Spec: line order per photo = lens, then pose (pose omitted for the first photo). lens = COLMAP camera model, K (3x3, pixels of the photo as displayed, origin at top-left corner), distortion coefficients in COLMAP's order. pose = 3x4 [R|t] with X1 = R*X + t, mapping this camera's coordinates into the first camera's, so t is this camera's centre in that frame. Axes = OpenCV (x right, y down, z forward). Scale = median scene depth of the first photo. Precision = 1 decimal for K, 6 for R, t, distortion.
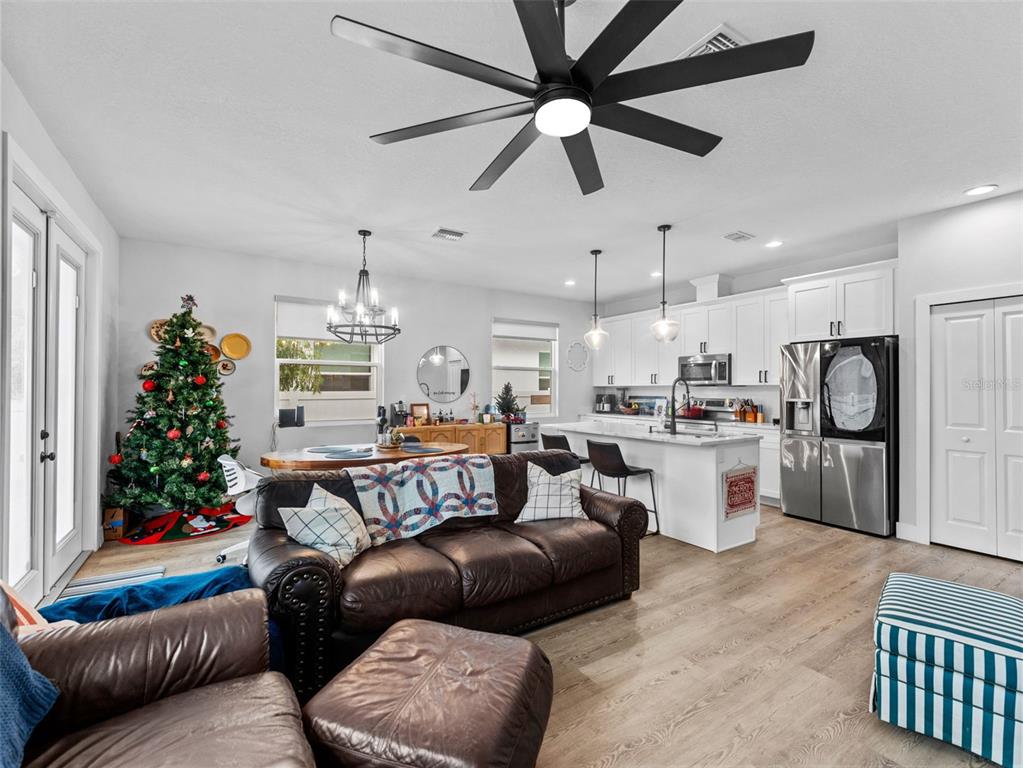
lens RADIAL K [[461.9, 0, 517.4], [0, 461.9, 392.4], [0, 0, 1]] dist [0.000380, 0.001085]
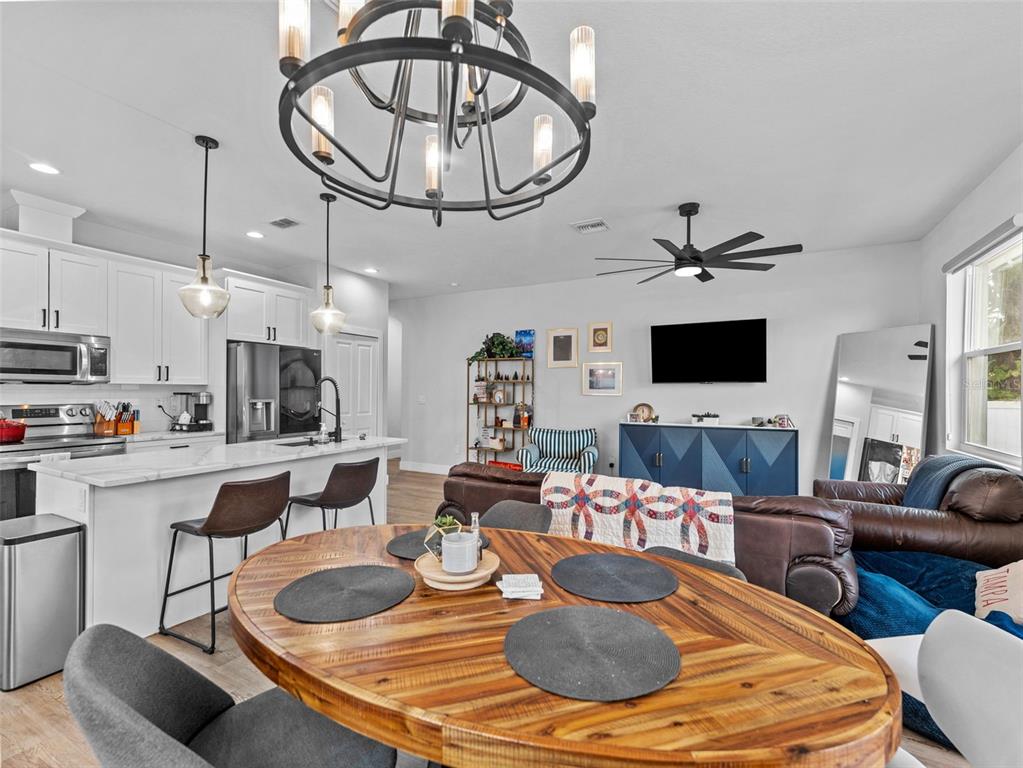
lens RADIAL K [[464.5, 0, 511.1], [0, 464.5, 393.5], [0, 0, 1]] dist [-0.001328, 0.000312]
pose [[-0.482697, -0.007001, 0.875759, -0.412461], [0.002731, 0.999951, 0.009498, -0.005044], [-0.875783, 0.006976, -0.482655, 0.801730]]
